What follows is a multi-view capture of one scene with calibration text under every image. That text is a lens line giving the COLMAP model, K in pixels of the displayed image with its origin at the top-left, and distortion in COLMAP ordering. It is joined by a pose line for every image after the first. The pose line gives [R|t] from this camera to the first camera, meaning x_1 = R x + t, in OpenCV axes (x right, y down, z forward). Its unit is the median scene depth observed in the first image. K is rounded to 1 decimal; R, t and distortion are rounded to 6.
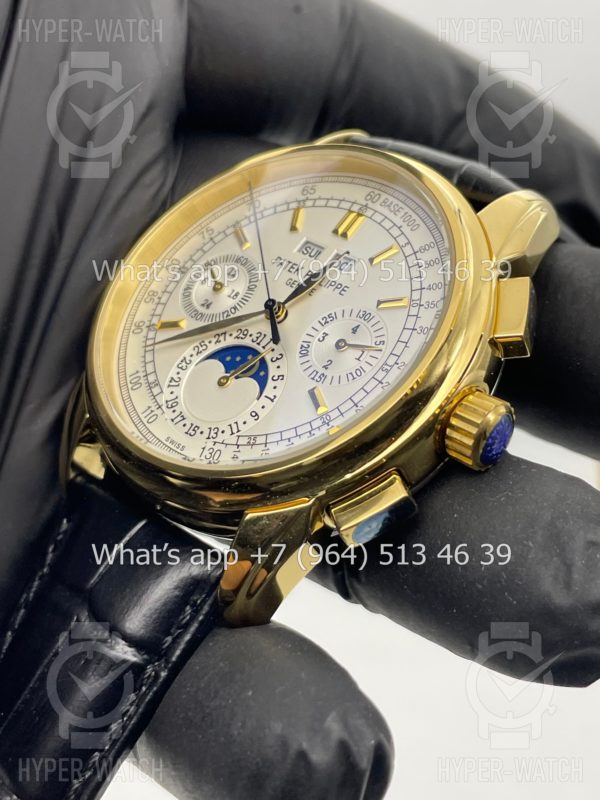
lens RADIAL K [[1265.3, 0, 302.7], [0, 1265.3, 391.5], [0, 0, 1]] dist [0.145505, 0.000000]
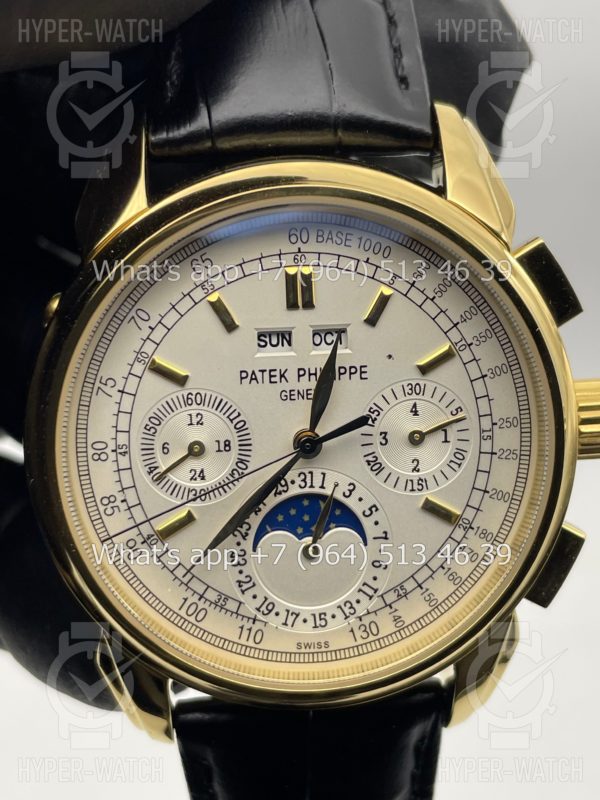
lens RADIAL K [[1265.3, 0, 315.5], [0, 1265.3, 407.0], [0, 0, 1]] dist [0.145505, 0.000000]
pose [[0.665143, -0.667195, 0.335313, -0.267612], [0.360873, 0.680346, 0.637887, -0.580470], [-0.653724, -0.303281, 0.693301, 0.456780]]
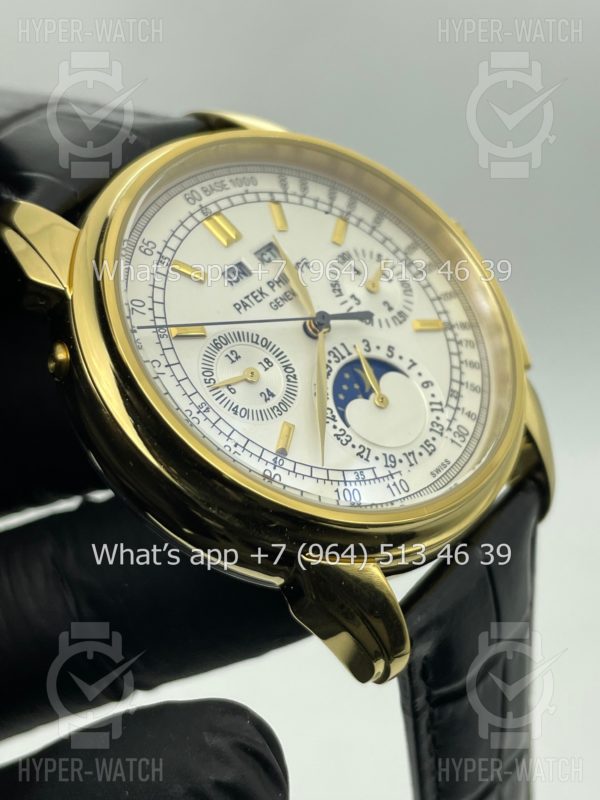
lens RADIAL K [[1265.3, 0, 304.8], [0, 1265.3, 401.3], [0, 0, 1]] dist [0.145505, 0.000000]
pose [[-0.103052, -0.606376, 0.788472, -0.751821], [0.532217, 0.636061, 0.558723, -0.529037], [-0.840313, 0.477216, 0.257176, 0.805650]]
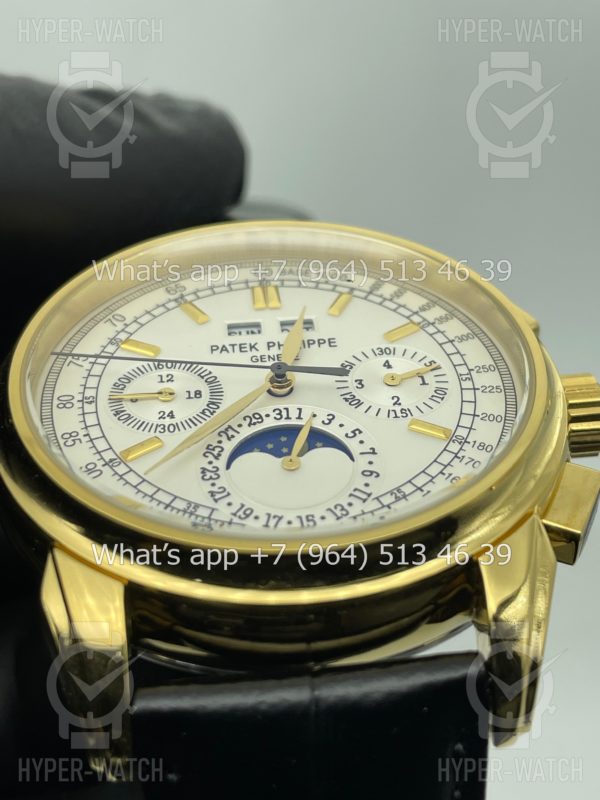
lens RADIAL K [[1265.3, 0, 304.2], [0, 1265.3, 406.9], [0, 0, 1]] dist [0.145505, 0.000000]
pose [[0.644993, -0.141990, 0.750882, -0.589791], [0.446421, 0.867503, -0.219424, 0.125211], [-0.620236, 0.476736, 0.622921, 0.521550]]
